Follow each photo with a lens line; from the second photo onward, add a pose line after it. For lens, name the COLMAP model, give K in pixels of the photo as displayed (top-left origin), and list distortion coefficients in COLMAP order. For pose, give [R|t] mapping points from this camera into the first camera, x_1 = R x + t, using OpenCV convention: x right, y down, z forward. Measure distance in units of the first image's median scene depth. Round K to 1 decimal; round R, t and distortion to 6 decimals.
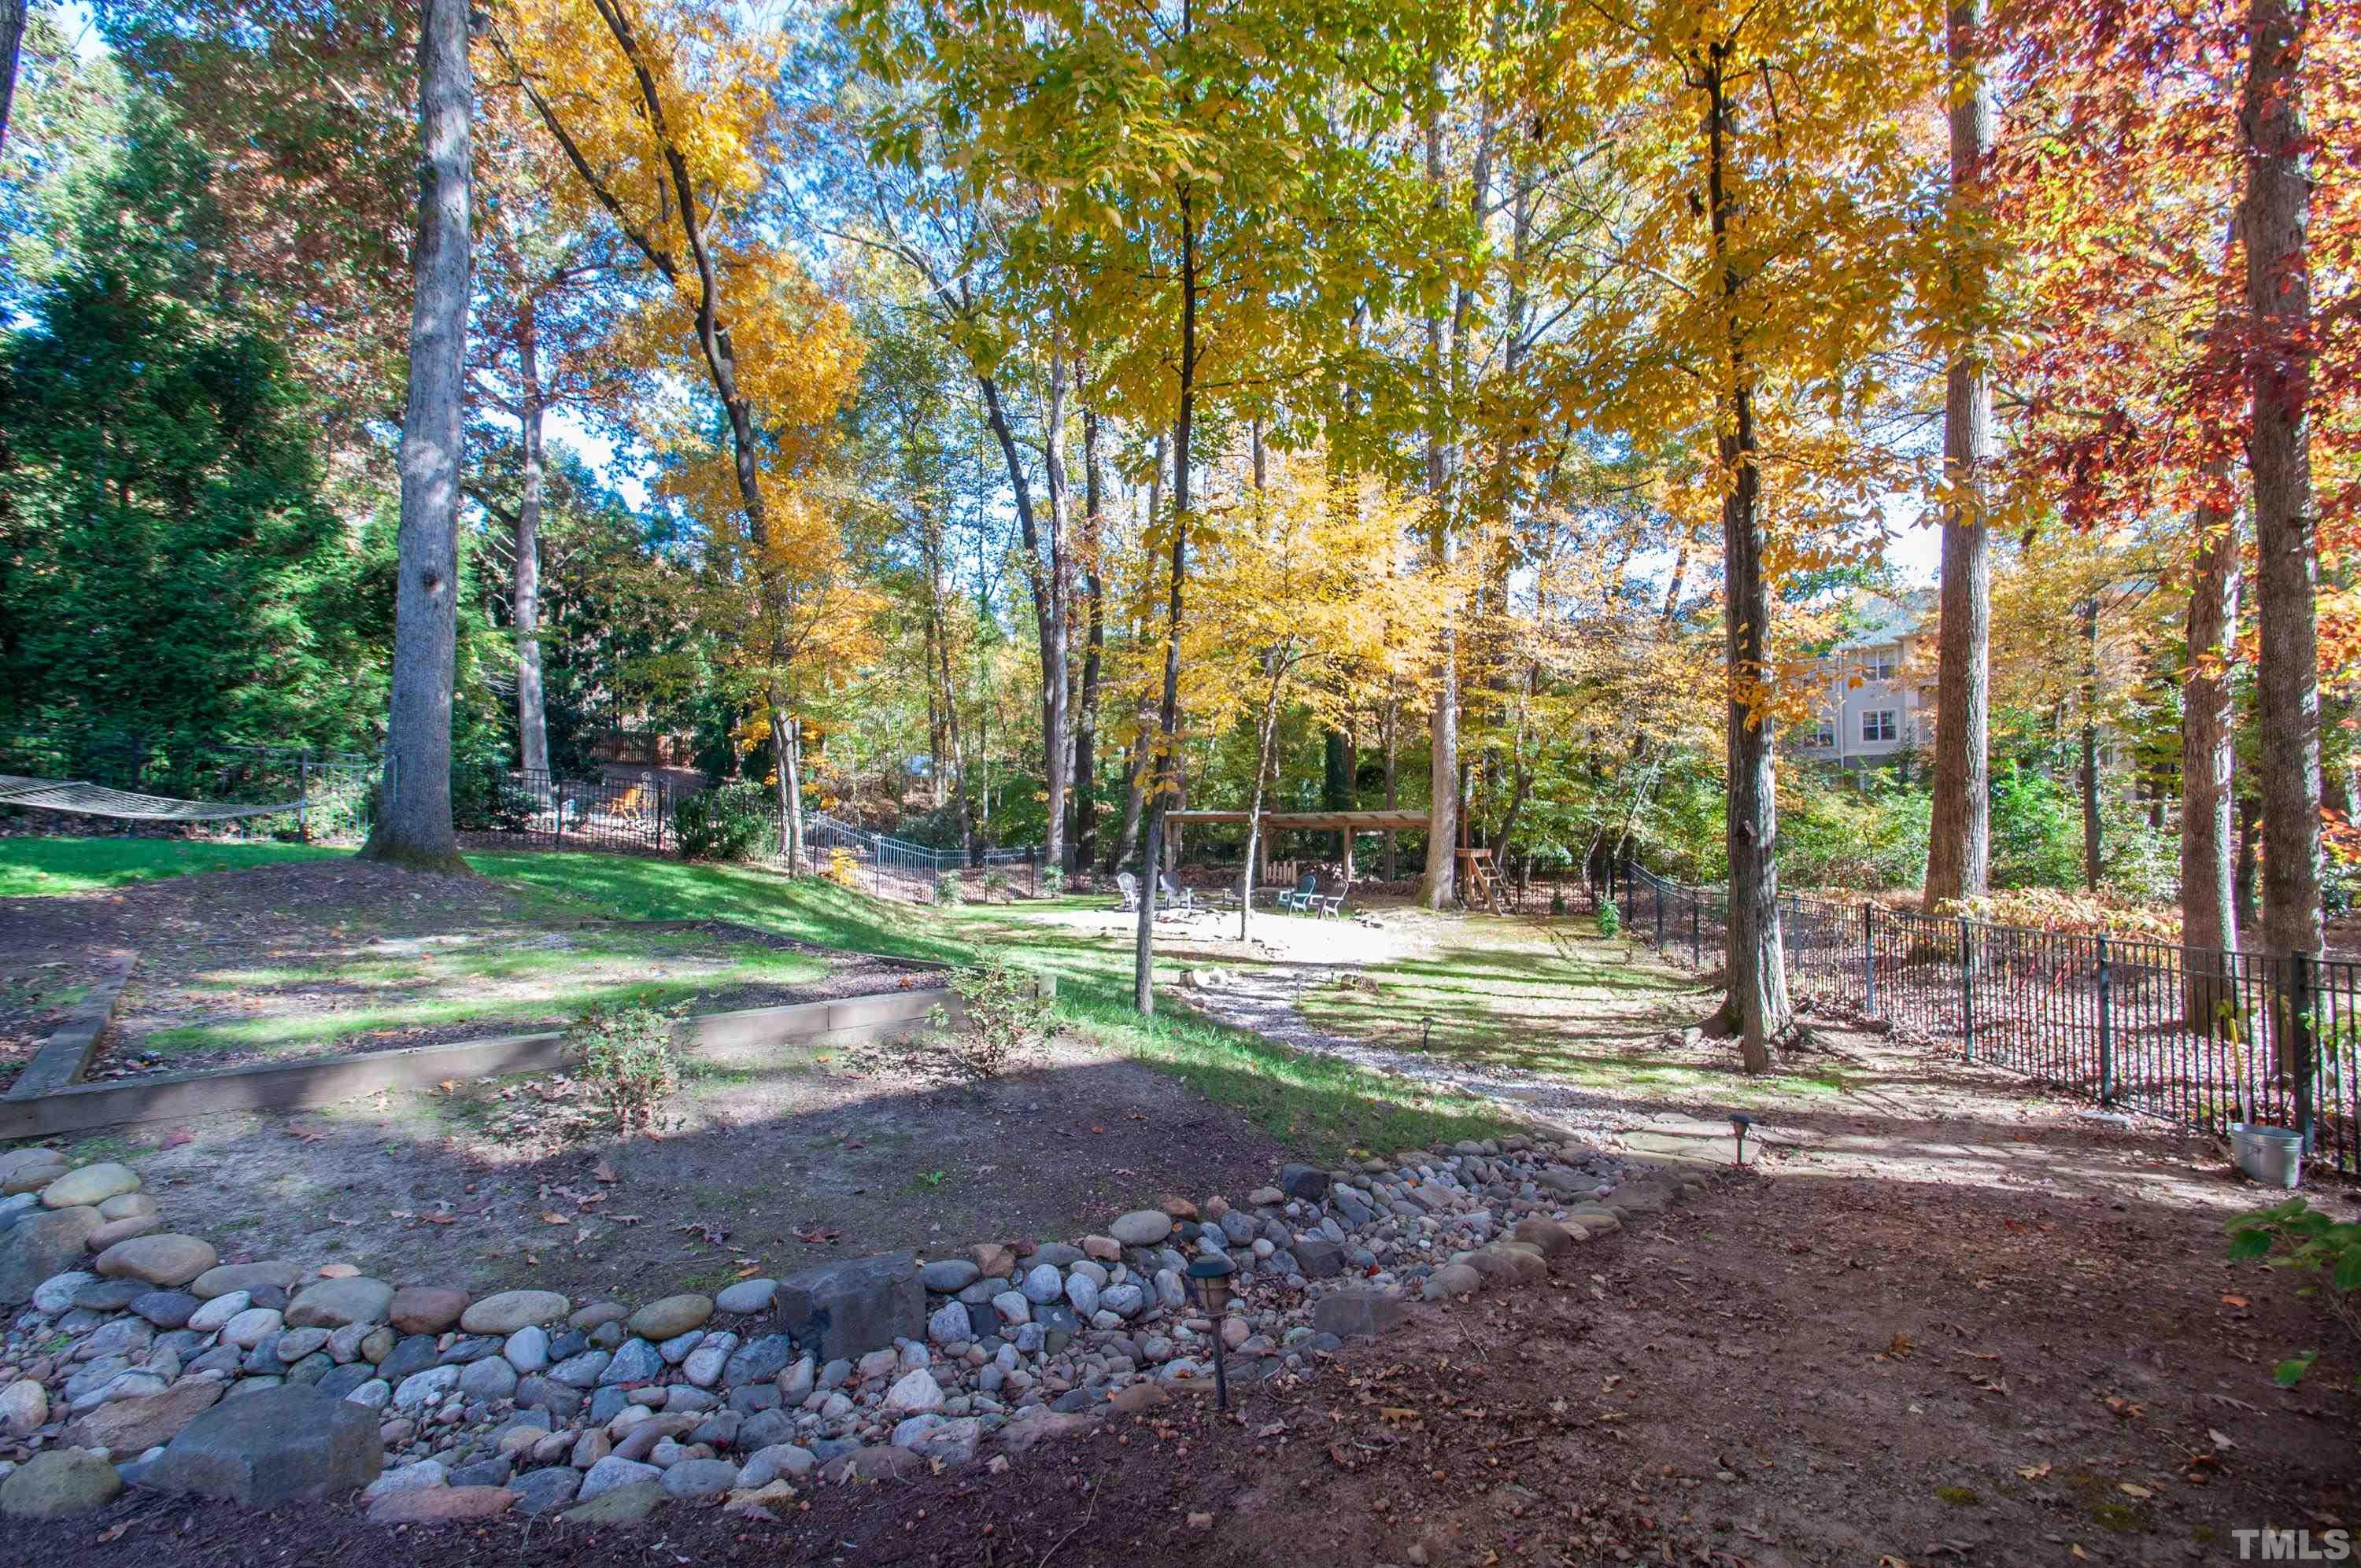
lens RADIAL K [[1037.1, 0, 1189.0], [0, 1037.1, 791.7], [0, 0, 1]] dist [-0.000395, -0.000043]
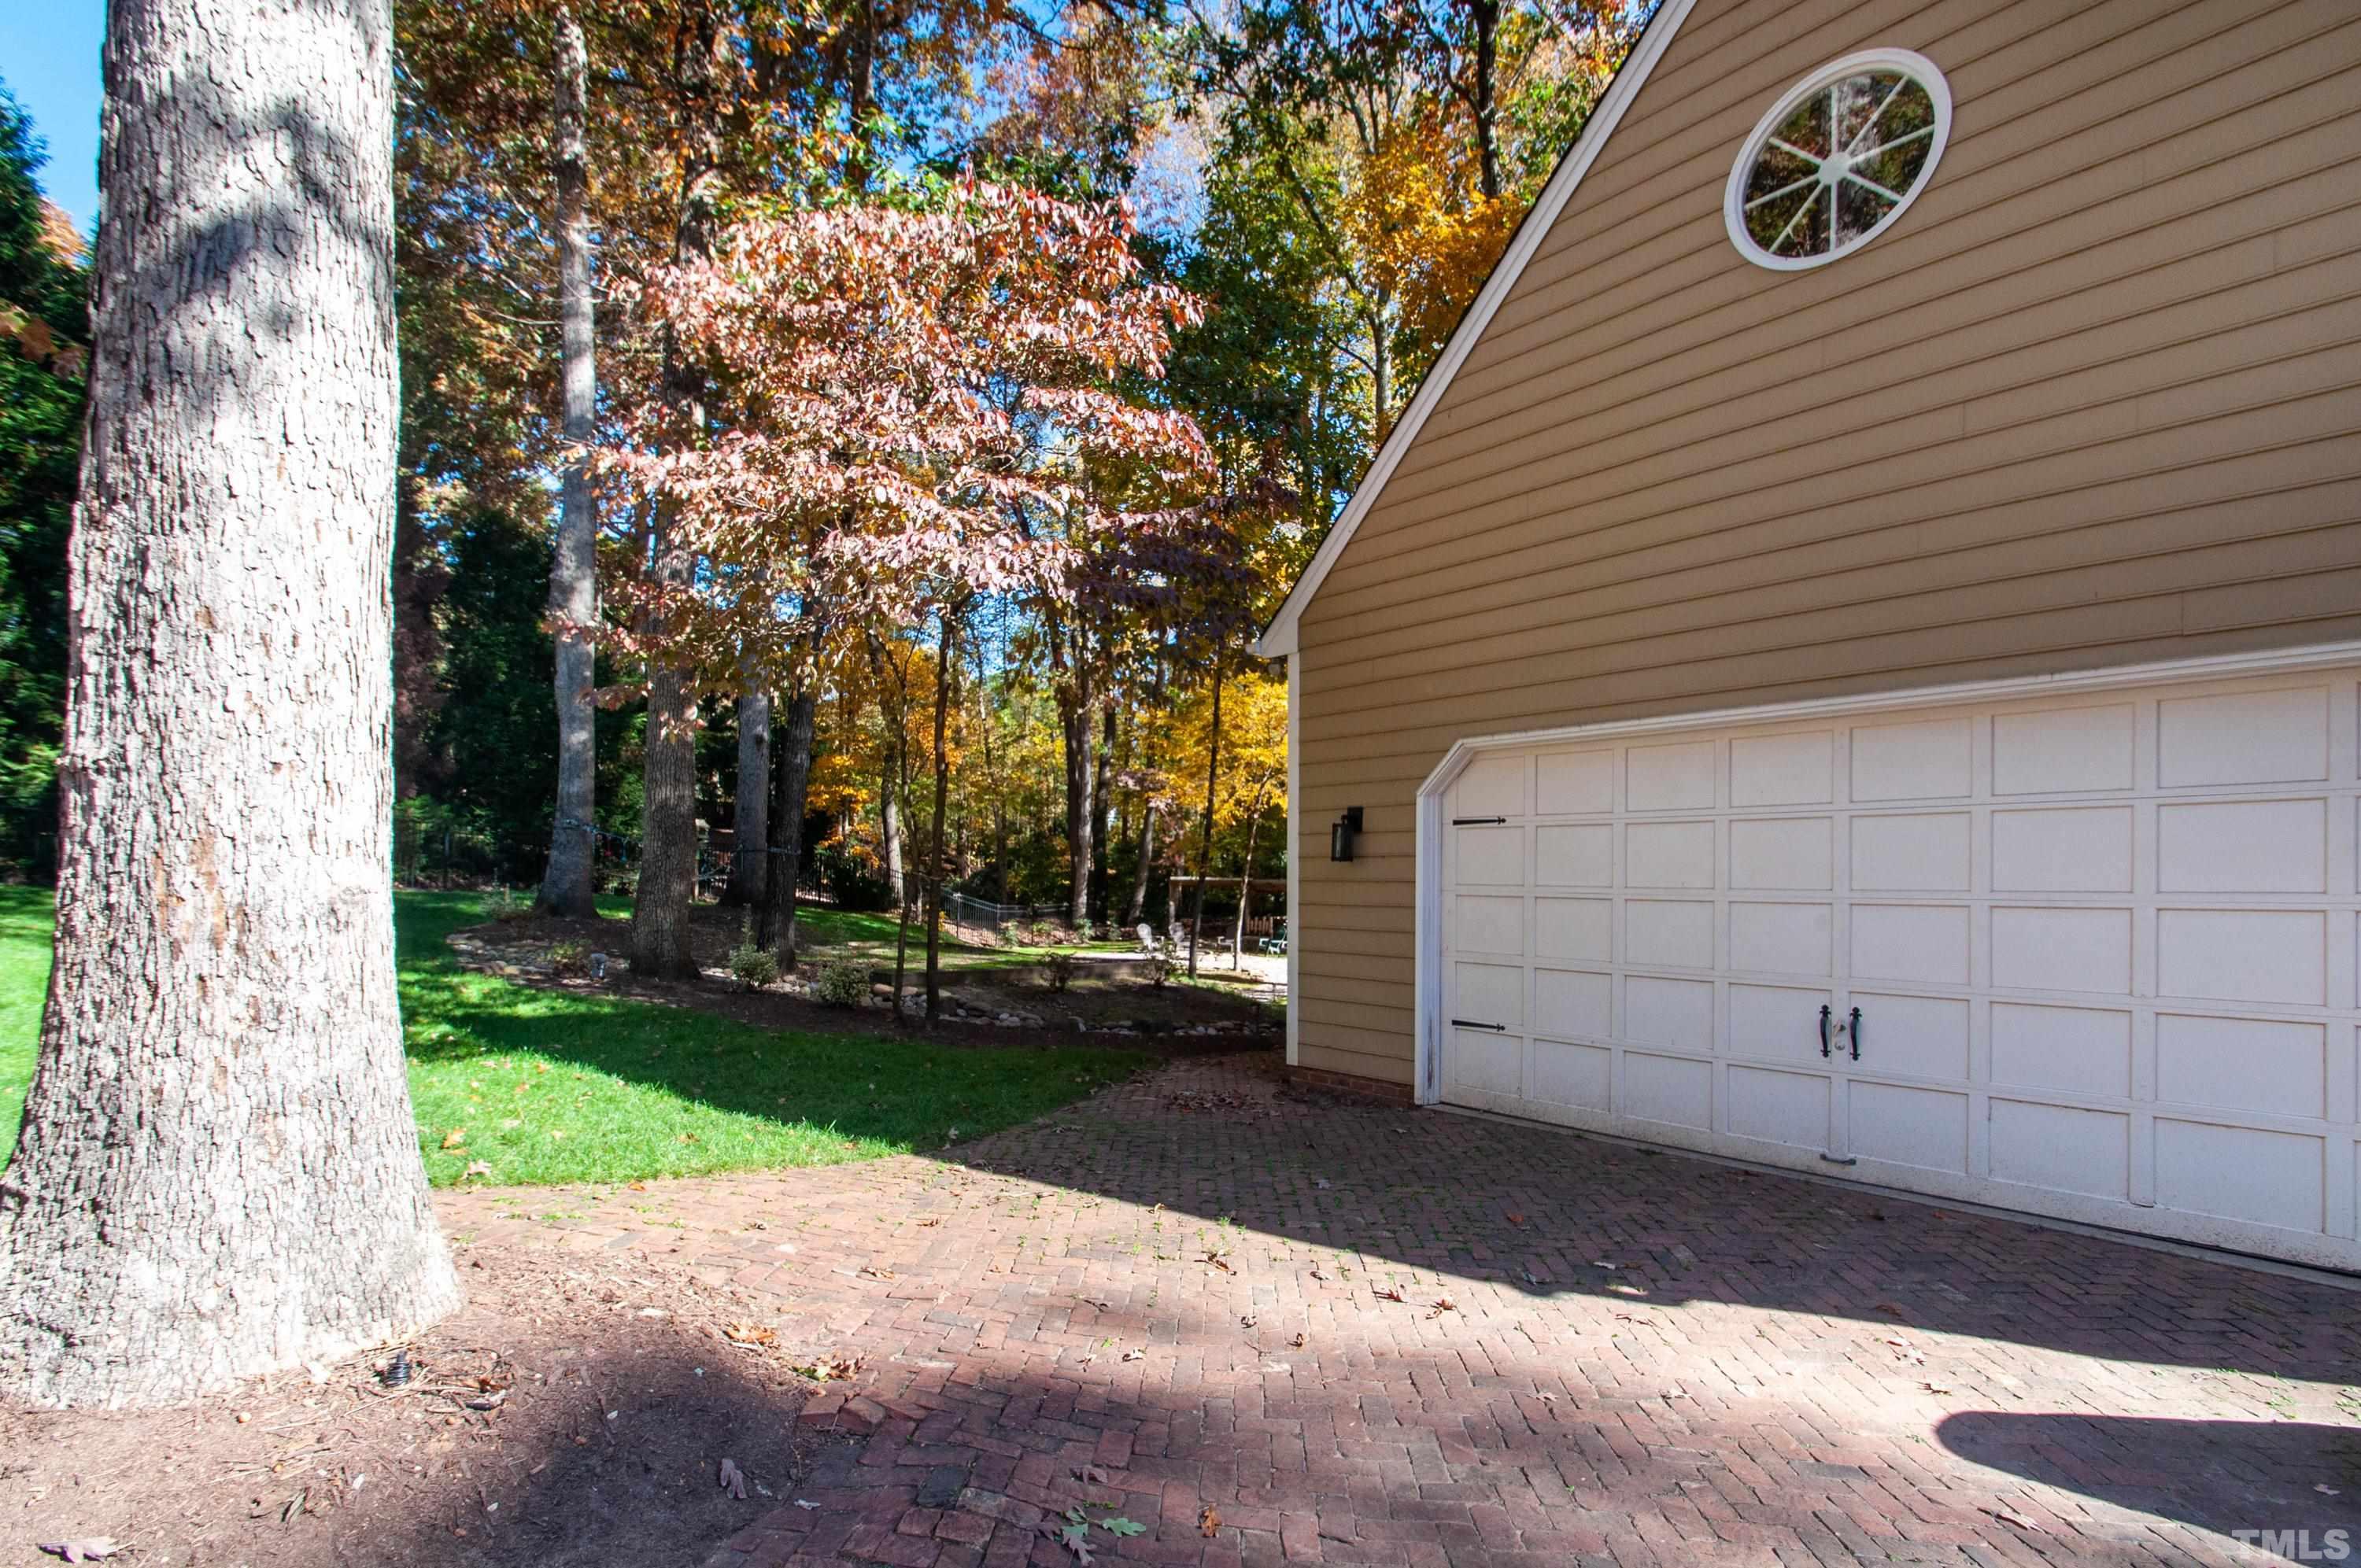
lens RADIAL K [[1042.6, 0, 1176.5], [0, 1042.6, 888.8], [0, 0, 1]] dist [-0.029984, -0.000193]
pose [[0.999951, 0.009765, 0.001530, -0.099233], [-0.009814, 0.999293, 0.036283, -0.042638], [-0.001175, -0.036296, 0.999340, -0.695110]]
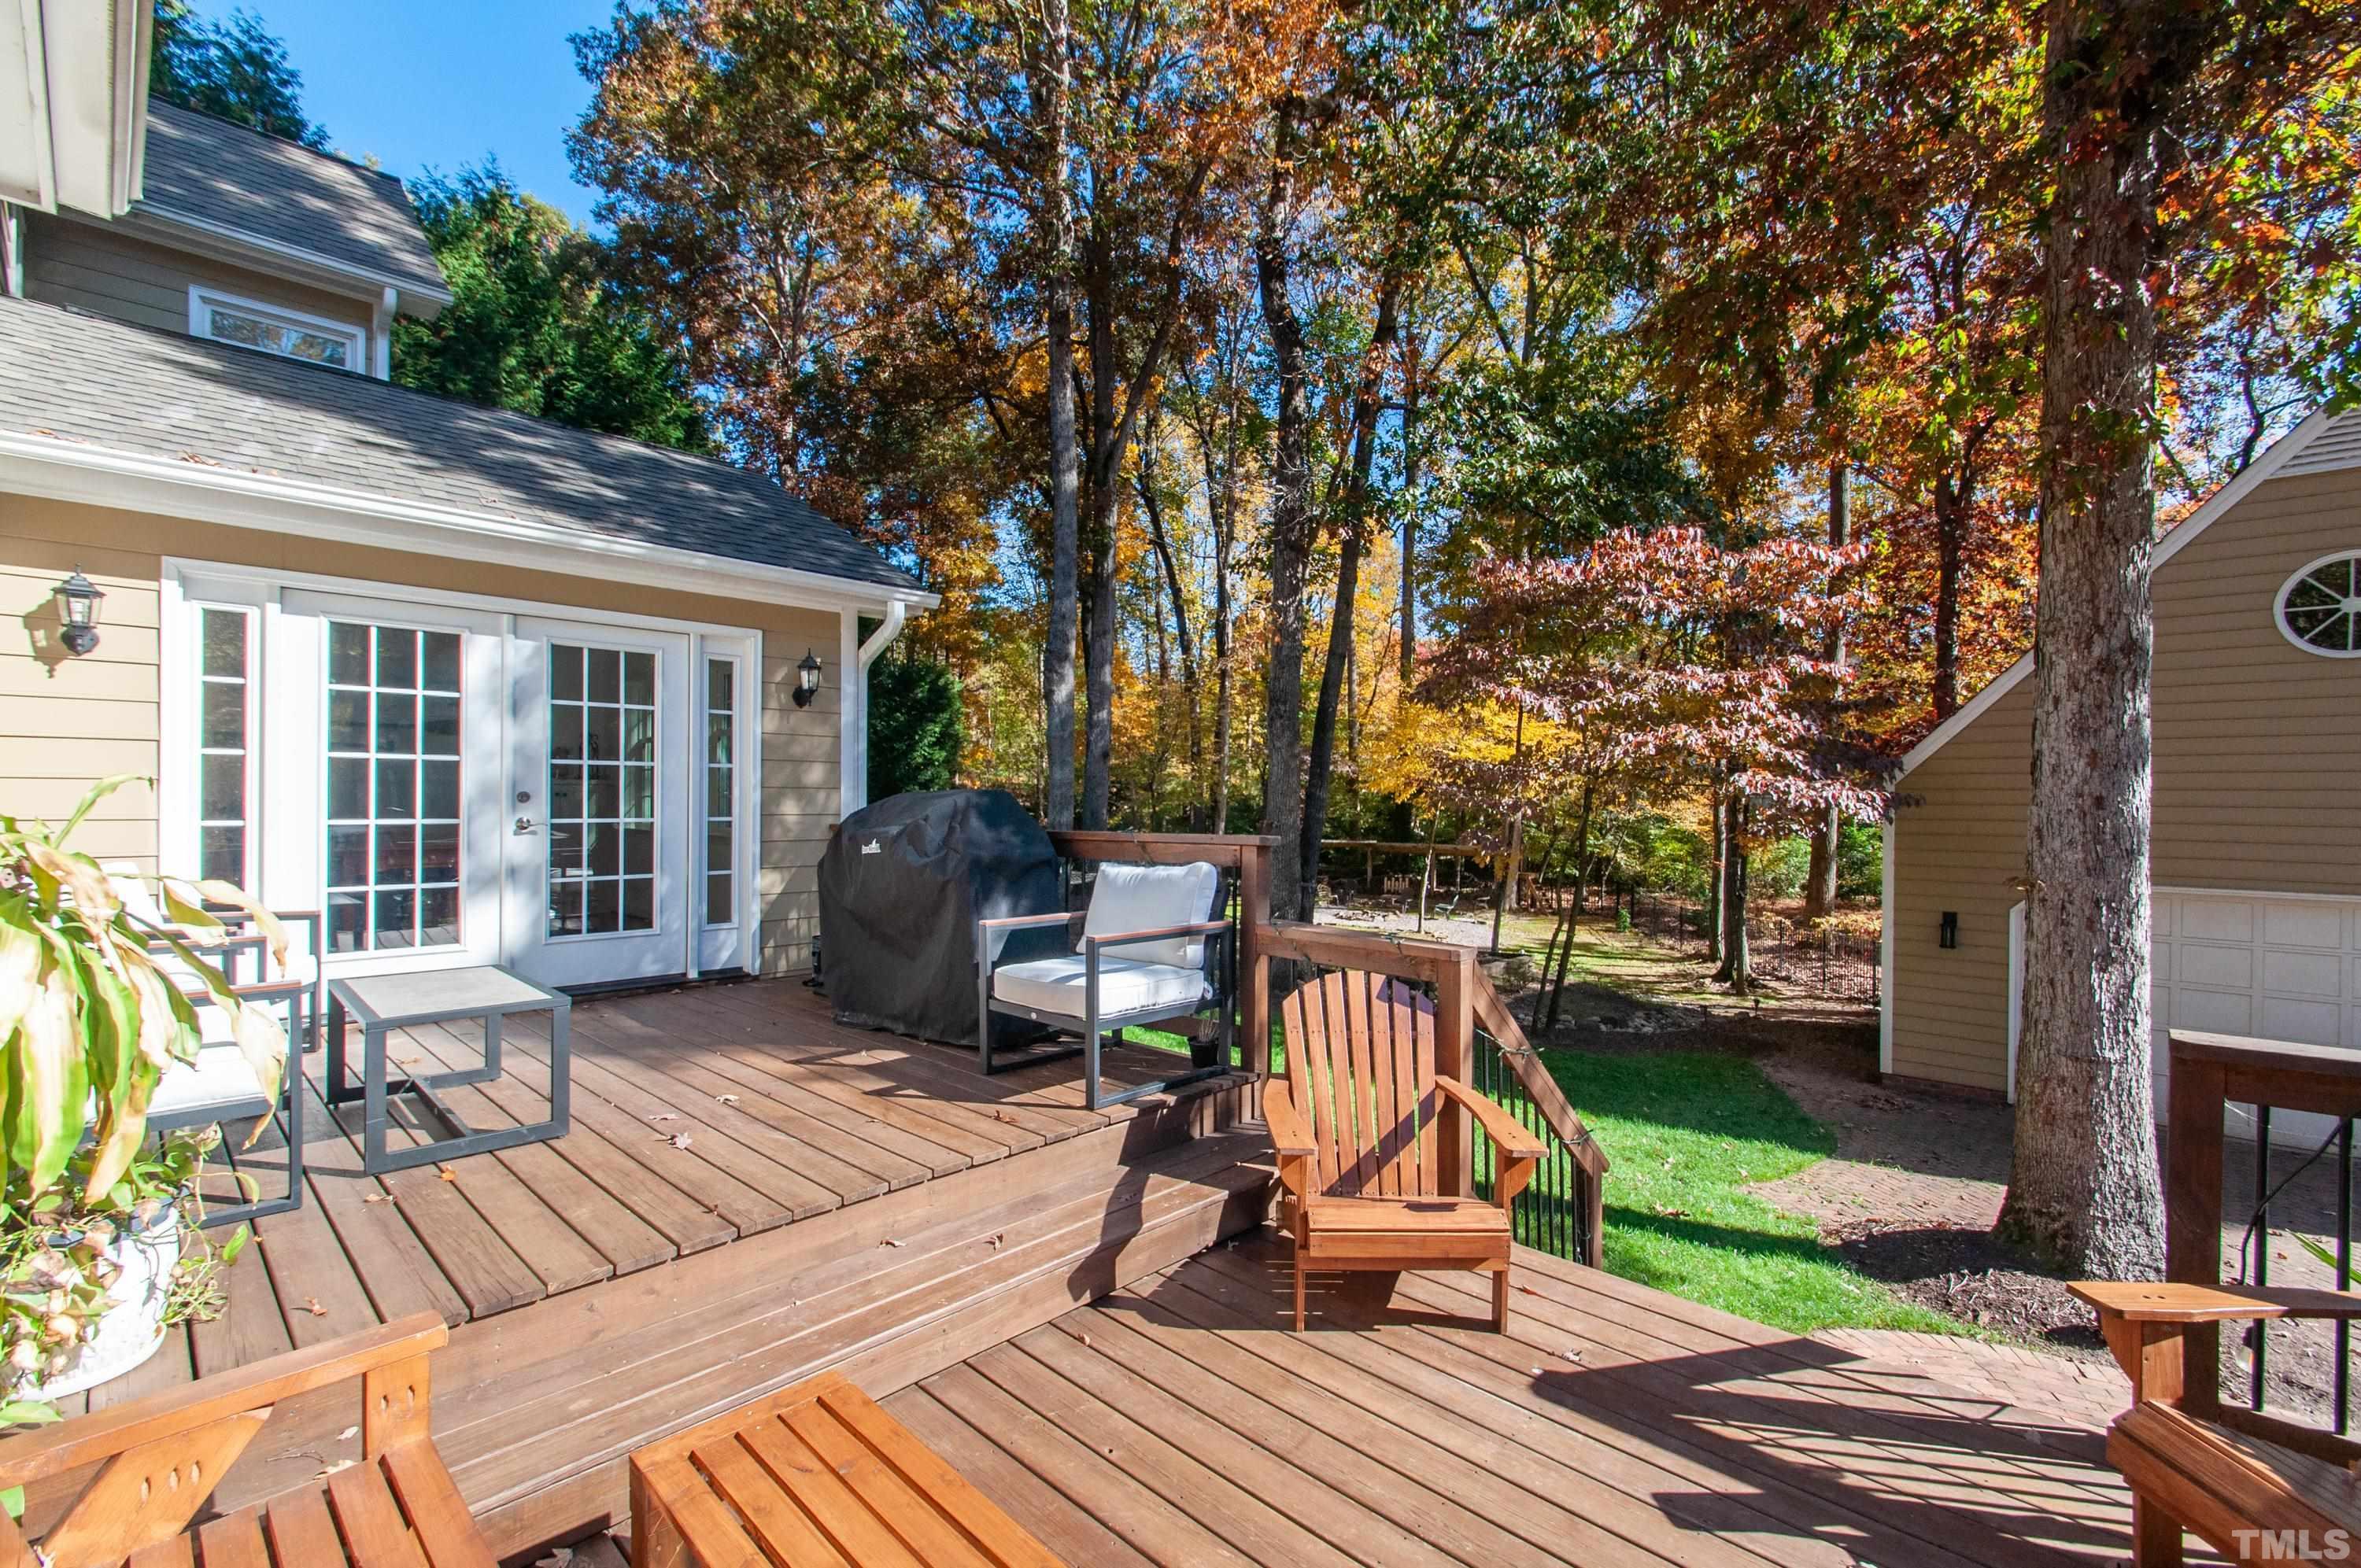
lens RADIAL K [[1032.2, 0, 1184.3], [0, 1032.2, 796.2], [0, 0, 1]] dist [0.022583, -0.012457]
pose [[0.995385, 0.014949, 0.094790, -0.736107], [-0.017744, 0.999430, 0.028708, -0.179968], [-0.094307, -0.030258, 0.995083, -0.952502]]
